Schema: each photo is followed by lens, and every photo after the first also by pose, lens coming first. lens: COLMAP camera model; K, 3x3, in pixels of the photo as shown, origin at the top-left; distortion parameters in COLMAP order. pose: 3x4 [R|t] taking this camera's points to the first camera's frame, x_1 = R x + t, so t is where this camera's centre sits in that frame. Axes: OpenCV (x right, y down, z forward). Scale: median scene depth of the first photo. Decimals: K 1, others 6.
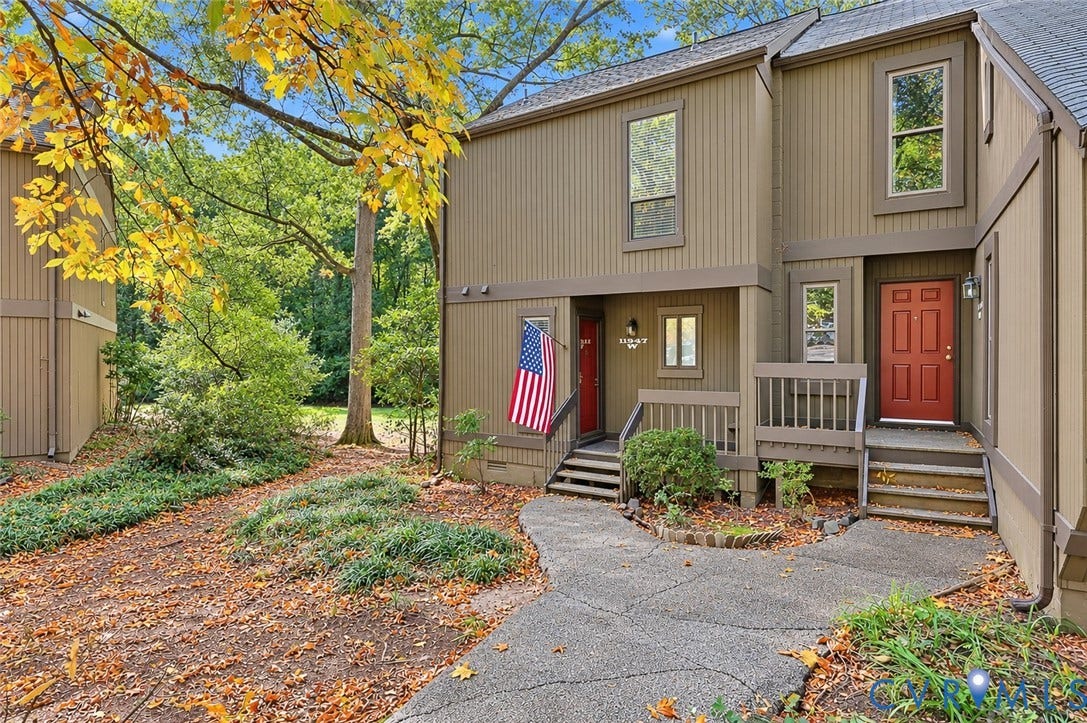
lens RADIAL K [[600.3, 0, 543.5], [0, 600.3, 350.5], [0, 0, 1]] dist [0.035096, 0.000173]
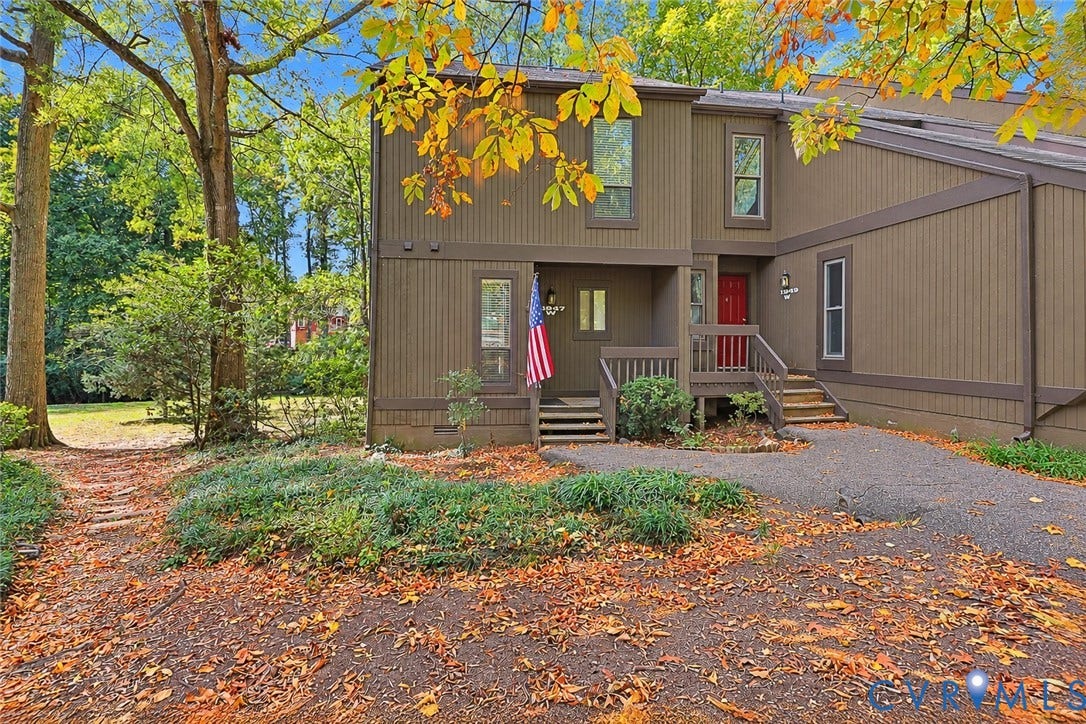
lens RADIAL K [[515.6, 0, 541.7], [0, 515.6, 343.2], [0, 0, 1]] dist [-0.002780, -0.000475]
pose [[0.775498, 0.004921, 0.631331, -0.553916], [-0.006032, 0.999982, -0.000386, 0.058088], [-0.631321, -0.003509, 0.775513, 0.299189]]
